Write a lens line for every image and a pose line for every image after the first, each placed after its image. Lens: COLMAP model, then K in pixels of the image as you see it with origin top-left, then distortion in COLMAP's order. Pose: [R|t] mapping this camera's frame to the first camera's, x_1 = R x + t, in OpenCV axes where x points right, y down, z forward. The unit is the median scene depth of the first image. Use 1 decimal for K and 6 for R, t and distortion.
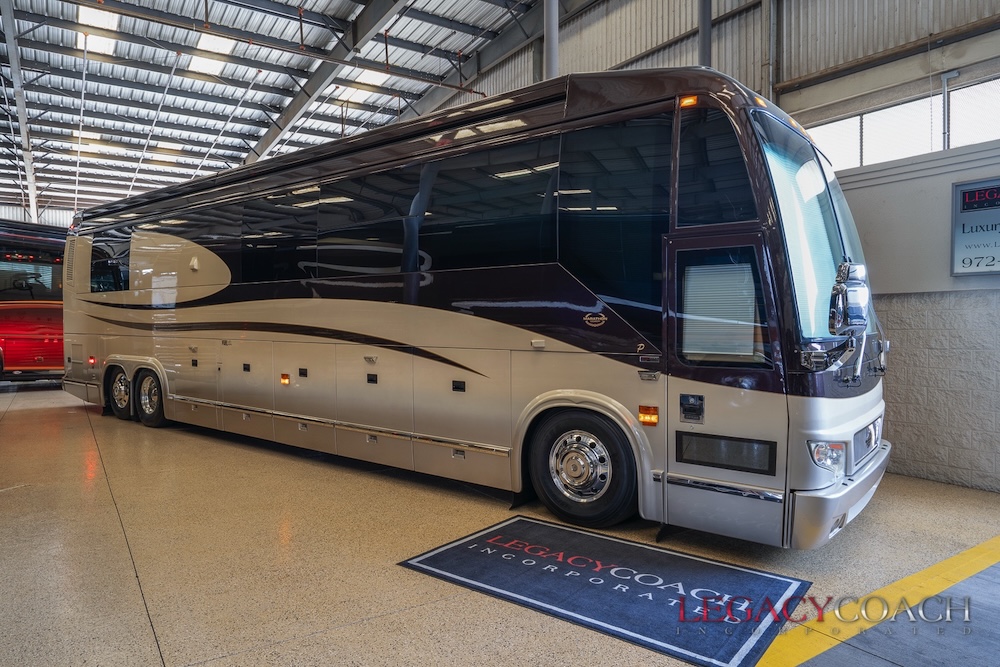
lens RADIAL K [[652.2, 0, 500.0], [0, 652.2, 333.5], [0, 0, 1]] dist [-0.000978, -0.000678]
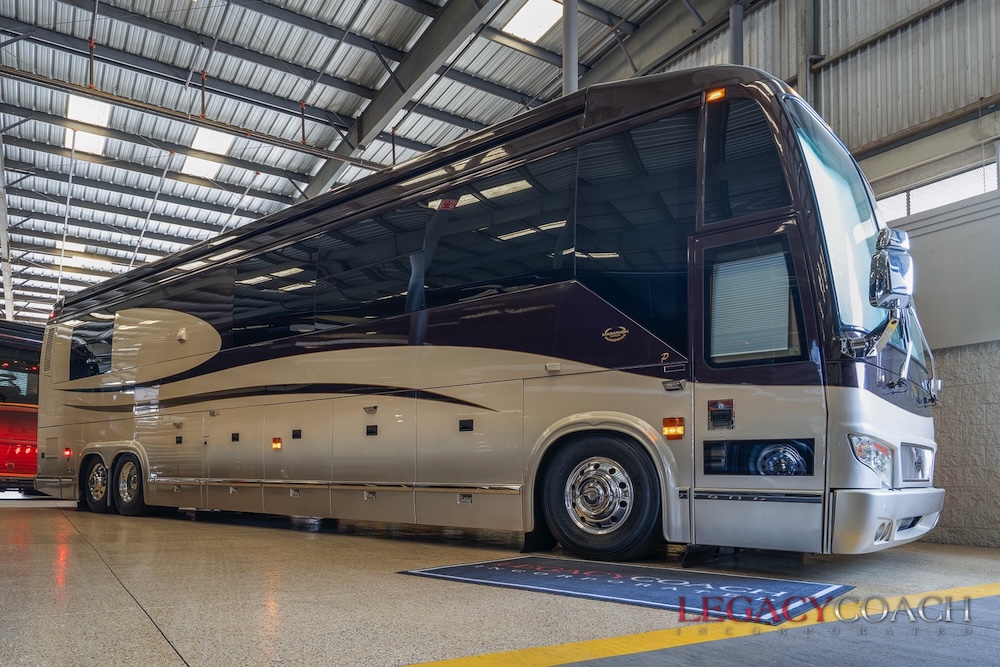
lens RADIAL K [[709.7, 0, 500.0], [0, 709.7, 333.5], [0, 0, 1]] dist [0.001228, -0.002315]
pose [[0.999817, 0.008715, -0.017022, -0.002664], [-0.009644, 0.998422, -0.055322, -0.118724], [0.016513, 0.055476, 0.998323, 0.005372]]
